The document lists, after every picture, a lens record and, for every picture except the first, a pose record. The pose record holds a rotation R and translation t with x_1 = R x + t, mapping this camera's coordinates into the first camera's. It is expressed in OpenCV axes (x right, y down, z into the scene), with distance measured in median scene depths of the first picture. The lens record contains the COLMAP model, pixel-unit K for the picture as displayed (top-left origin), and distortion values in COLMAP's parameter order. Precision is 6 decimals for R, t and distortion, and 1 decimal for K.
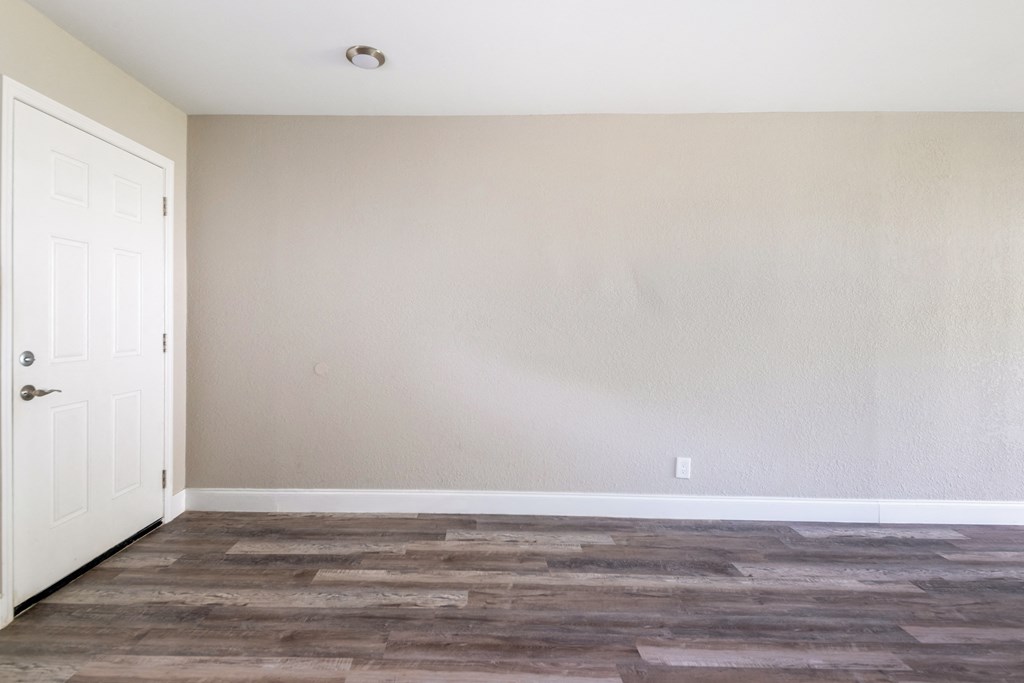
lens RADIAL K [[482.6, 0, 474.7], [0, 482.6, 337.7], [0, 0, 1]] dist [0.011095, -0.000077]
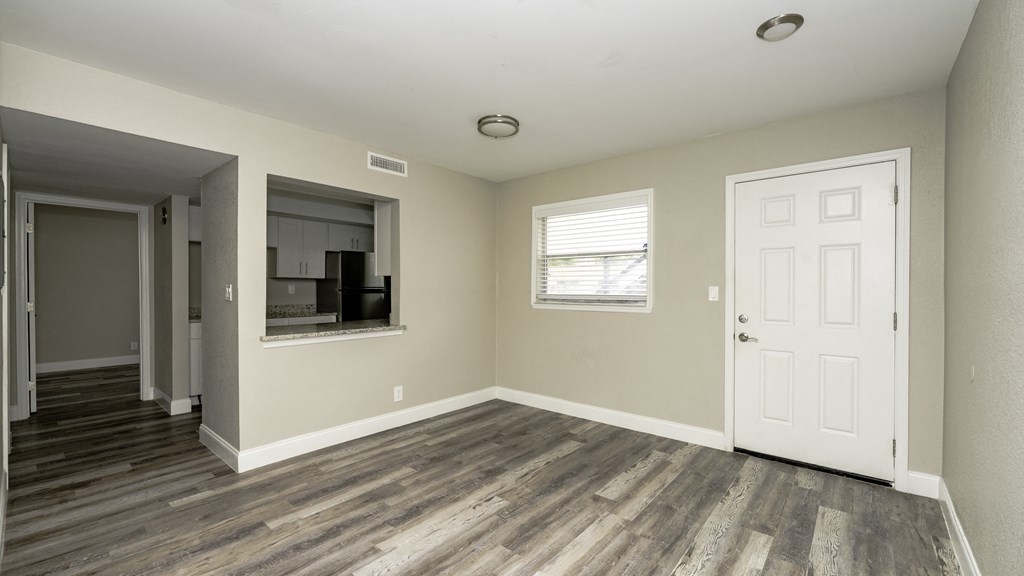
lens RADIAL K [[422.6, 0, 513.4], [0, 422.6, 292.6], [0, 0, 1]] dist [0.011977, -0.004659]
pose [[-0.626381, -0.000756, -0.779516, 0.759129], [-0.029224, 0.999319, 0.022513, -0.057737], [0.778969, 0.036882, -0.625977, 1.122264]]
